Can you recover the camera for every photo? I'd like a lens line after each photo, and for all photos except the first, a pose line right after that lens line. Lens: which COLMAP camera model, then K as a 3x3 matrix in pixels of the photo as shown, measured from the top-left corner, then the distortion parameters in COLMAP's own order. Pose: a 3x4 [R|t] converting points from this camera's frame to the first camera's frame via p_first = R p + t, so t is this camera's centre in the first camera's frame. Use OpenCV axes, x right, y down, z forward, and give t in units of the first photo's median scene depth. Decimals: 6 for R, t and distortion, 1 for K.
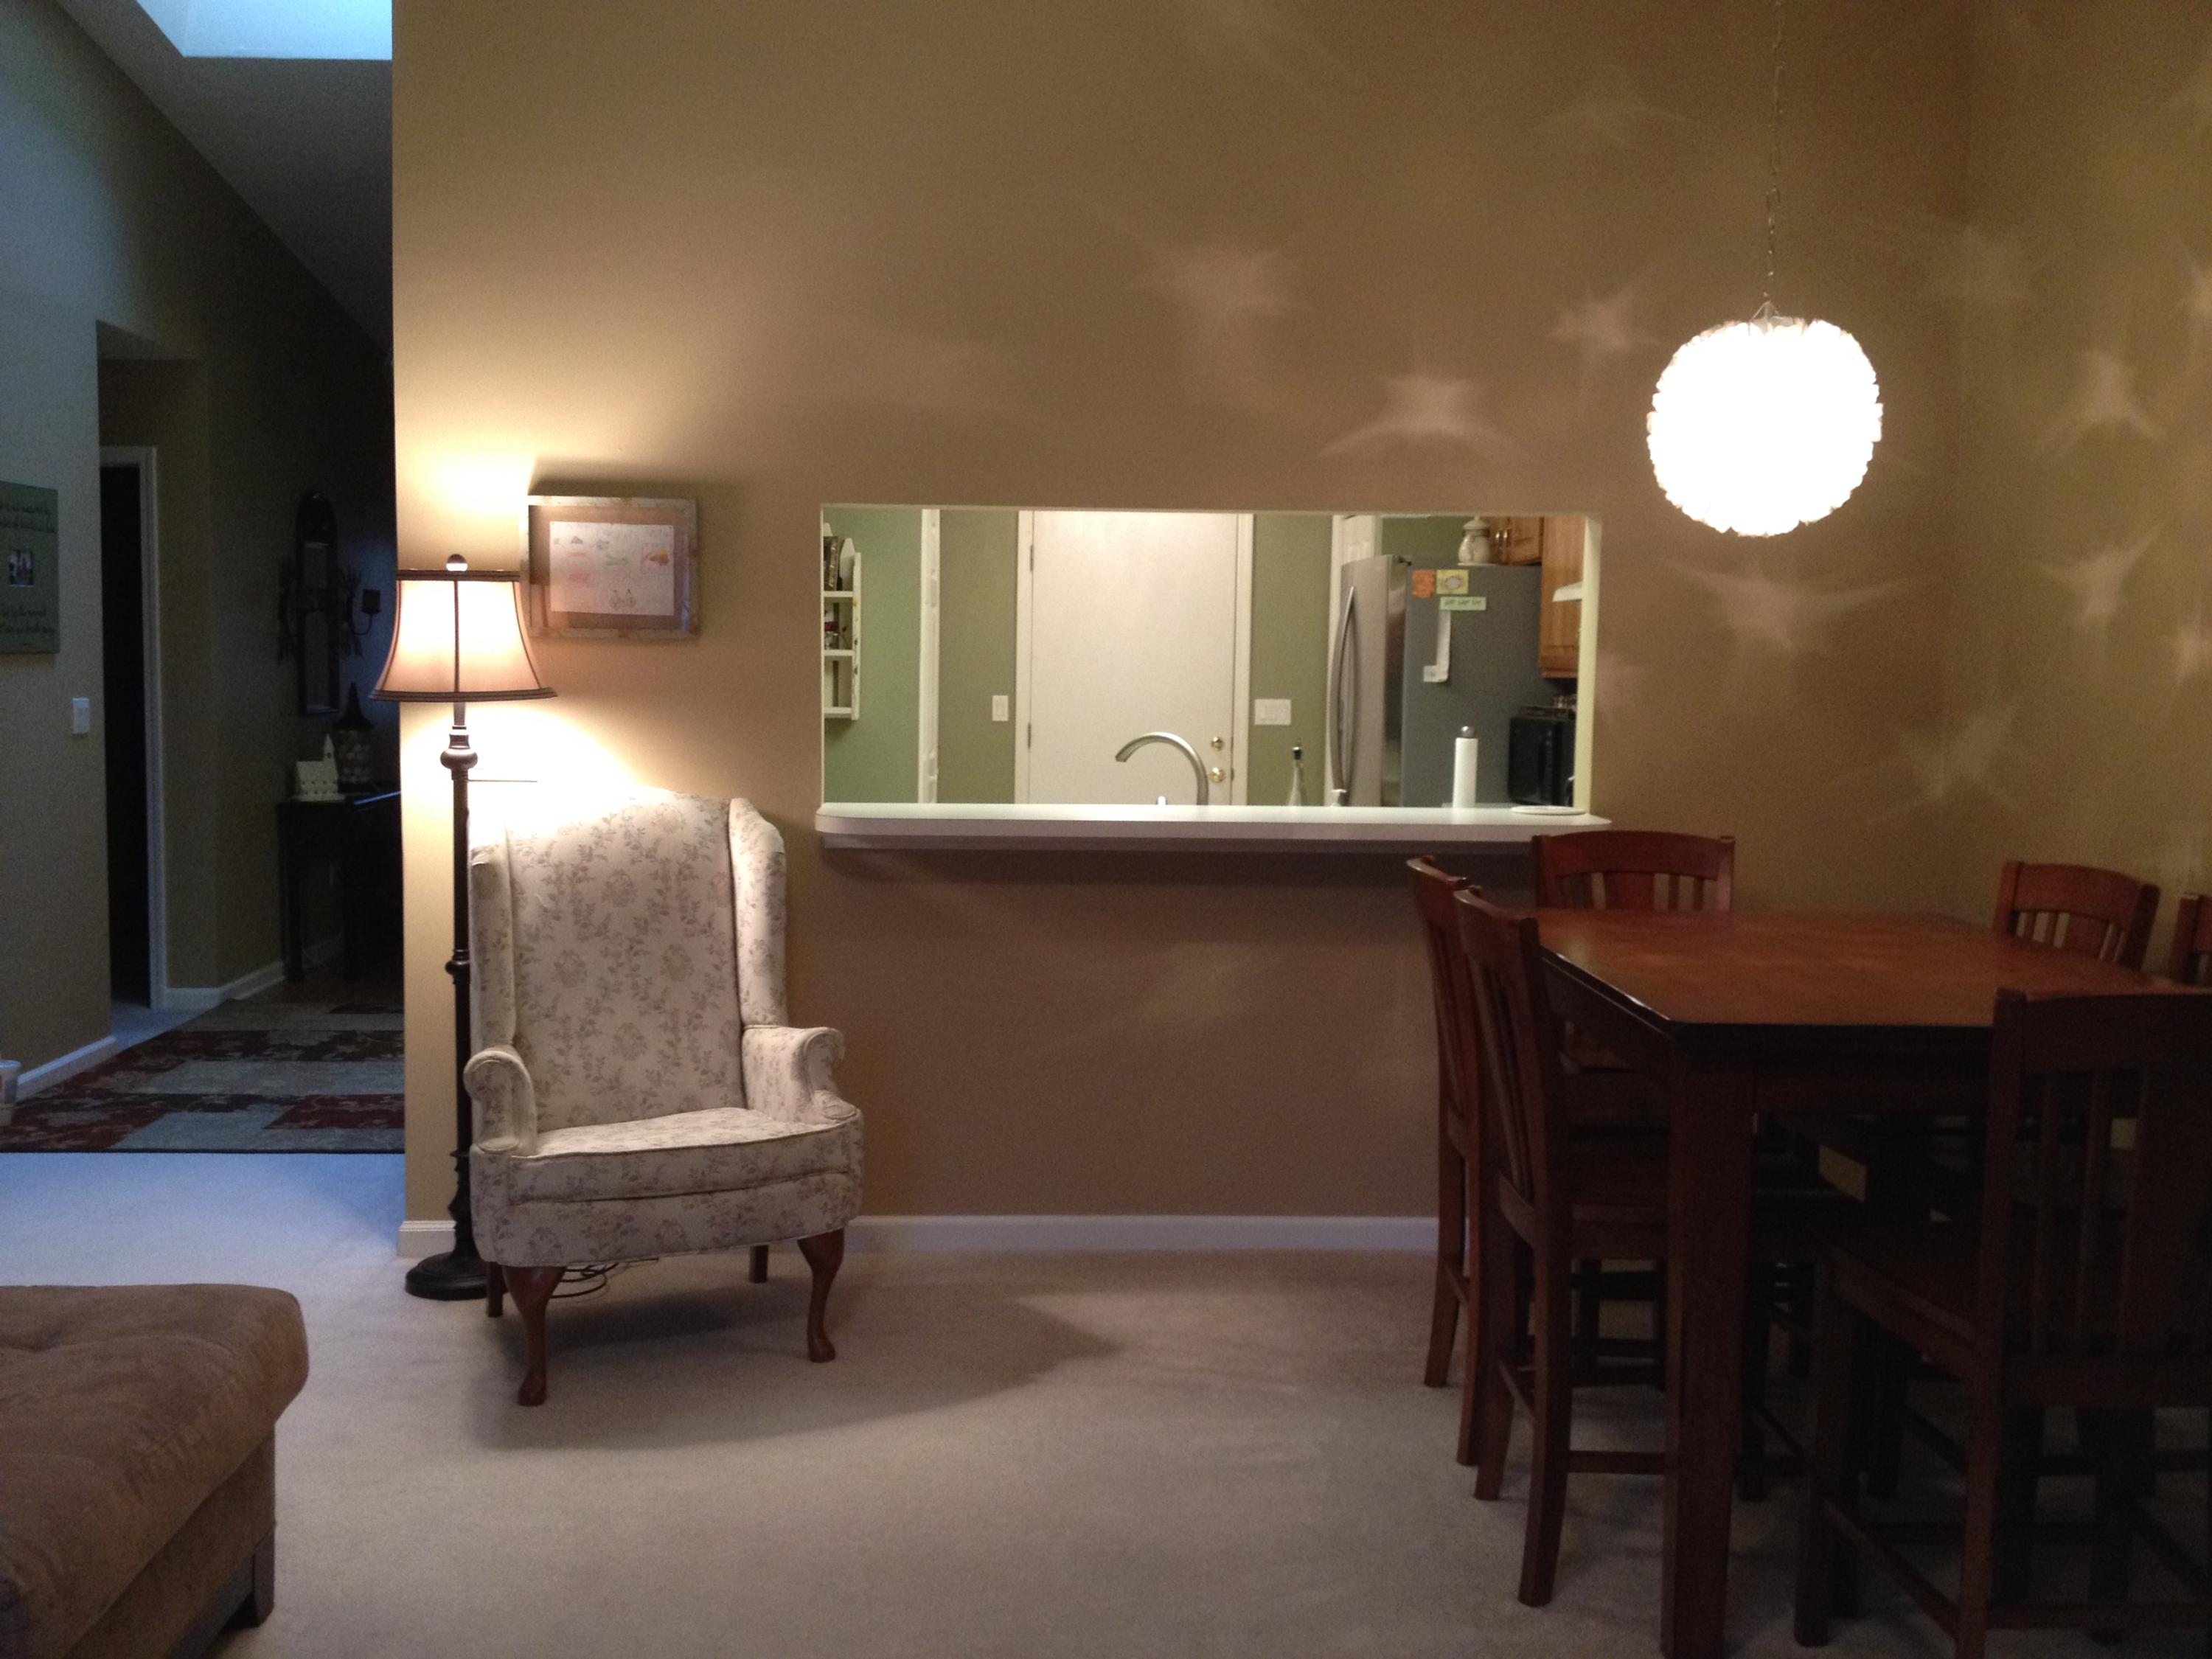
lens RADIAL K [[2049.2, 0, 1106.5], [0, 2049.2, 831.4], [0, 0, 1]] dist [-0.008957, 0.000000]
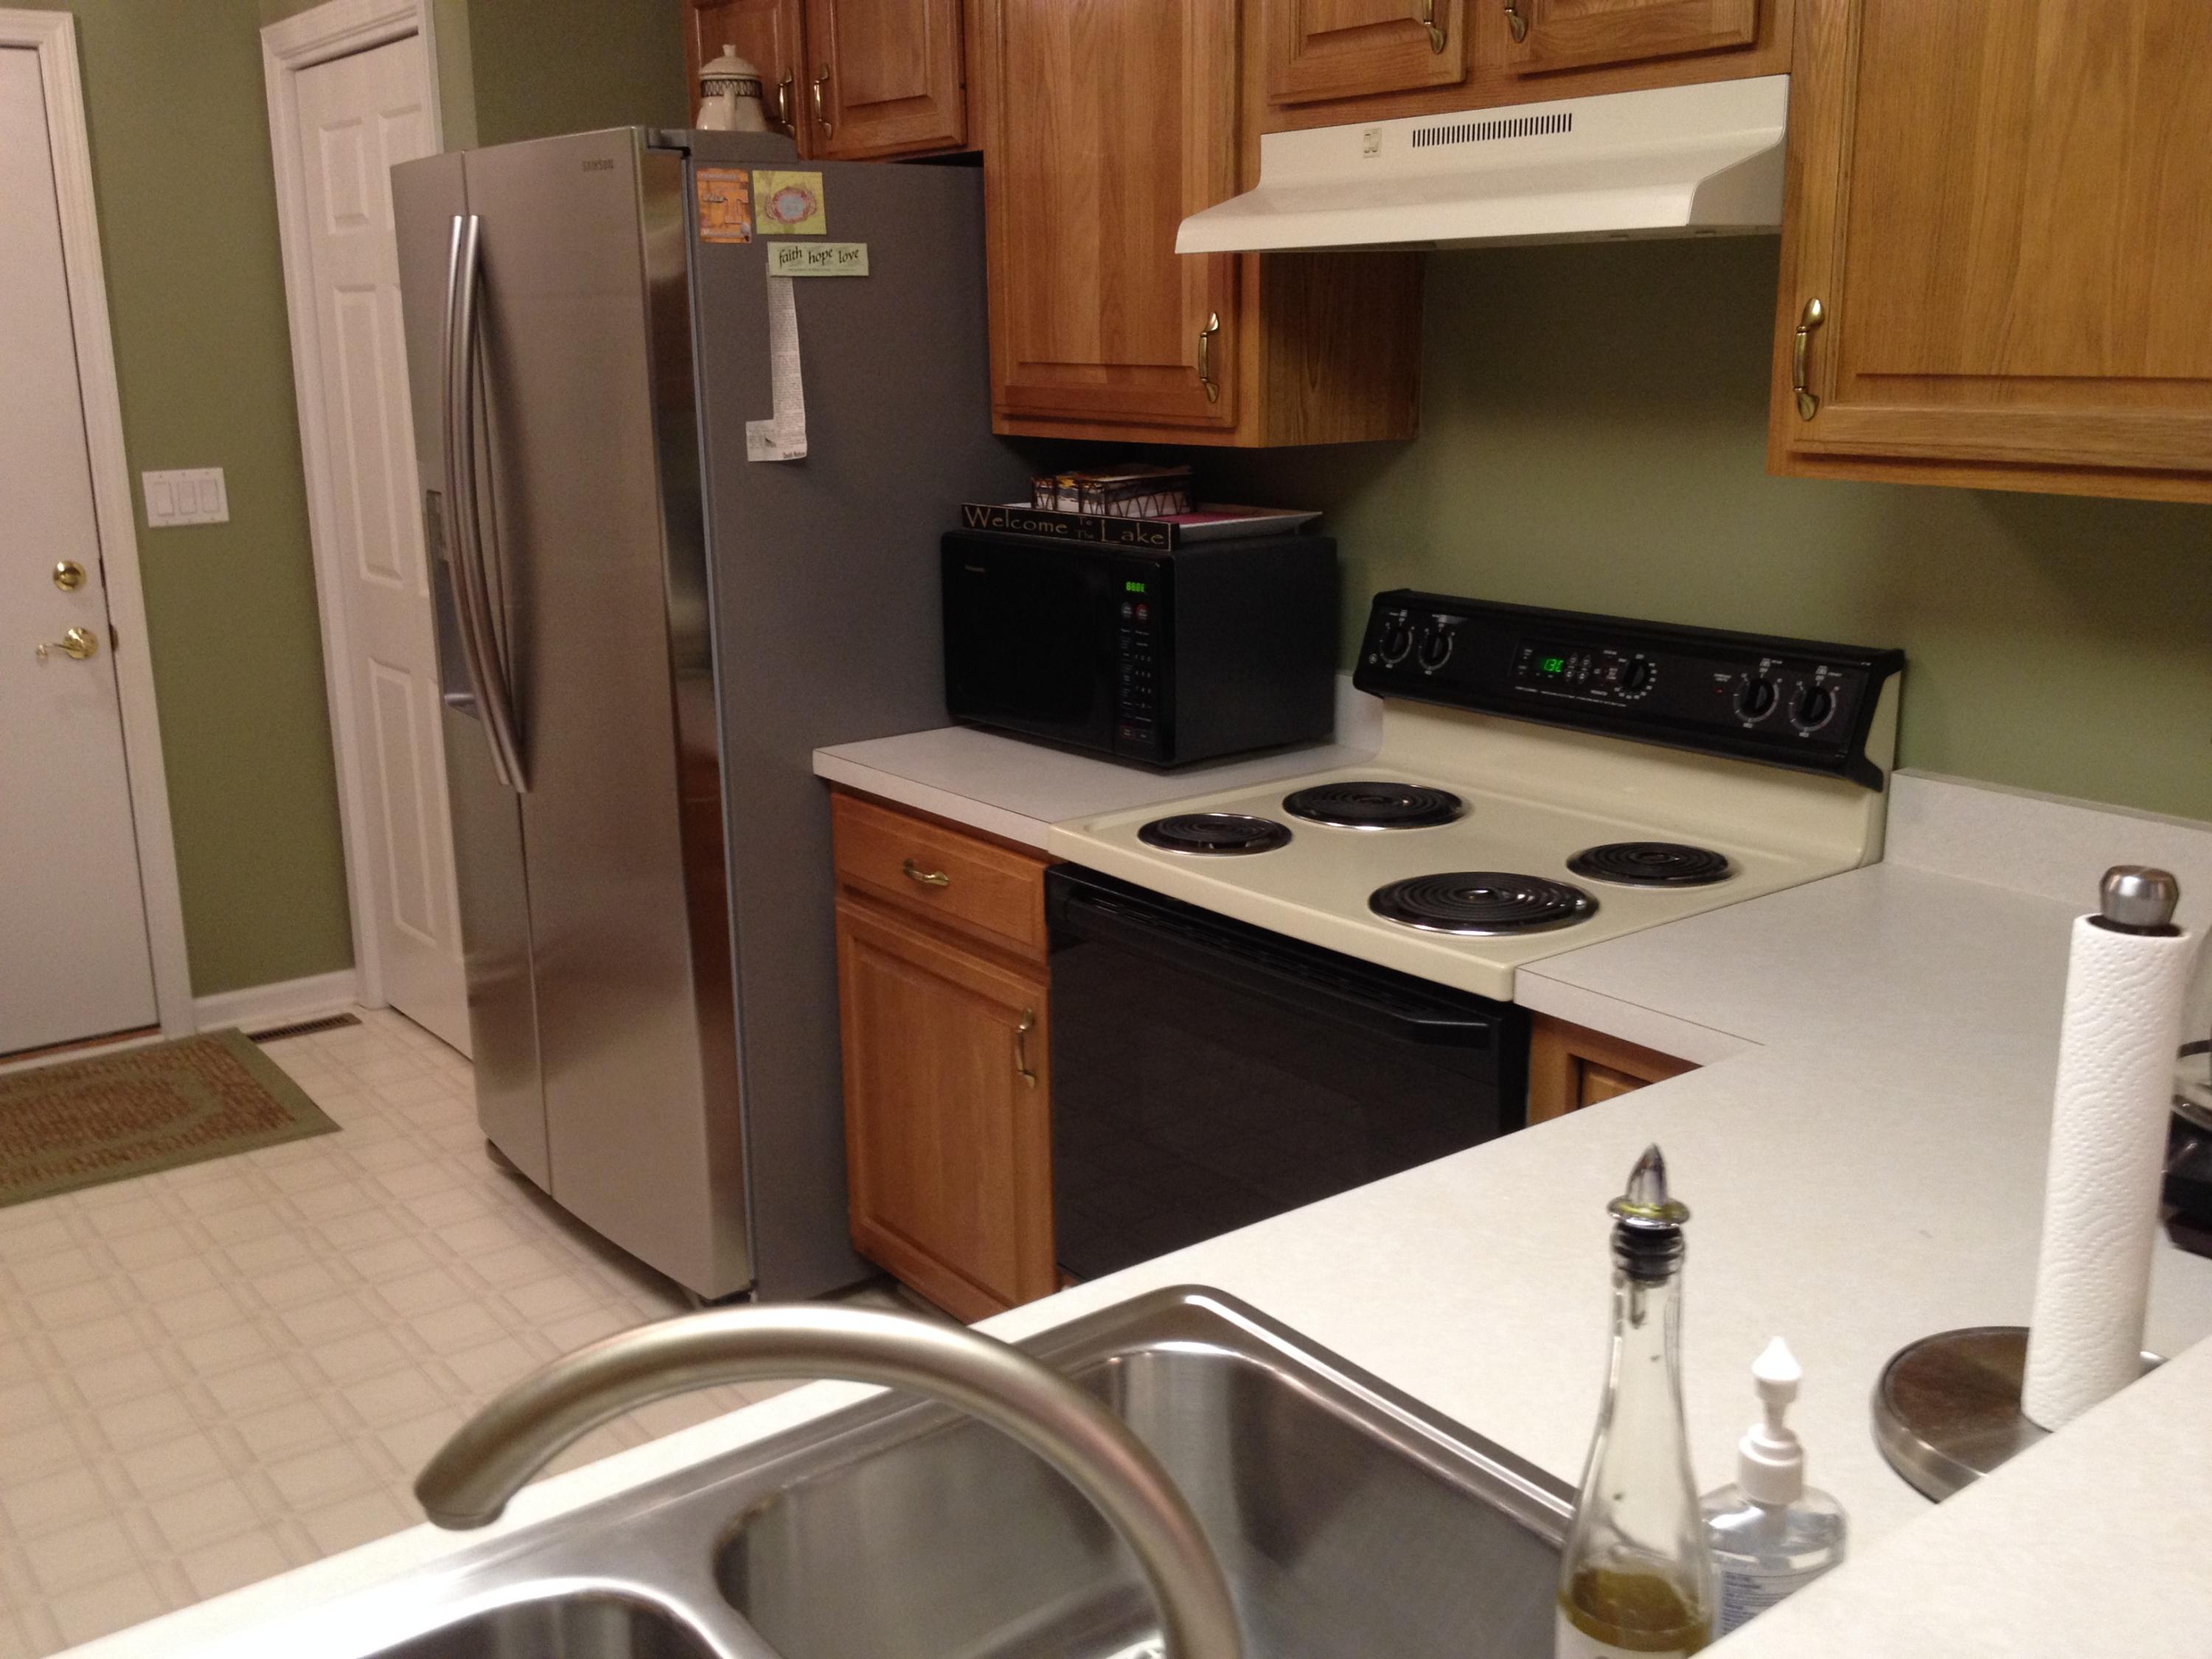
lens RADIAL K [[2049.2, 0, 1126.6], [0, 2049.2, 886.1], [0, 0, 1]] dist [-0.008957, 0.000000]
pose [[0.817099, -0.171725, 0.550326, -0.020090], [0.063571, 0.975622, 0.210048, -0.071500], [-0.572981, -0.136646, 0.808097, 0.621401]]
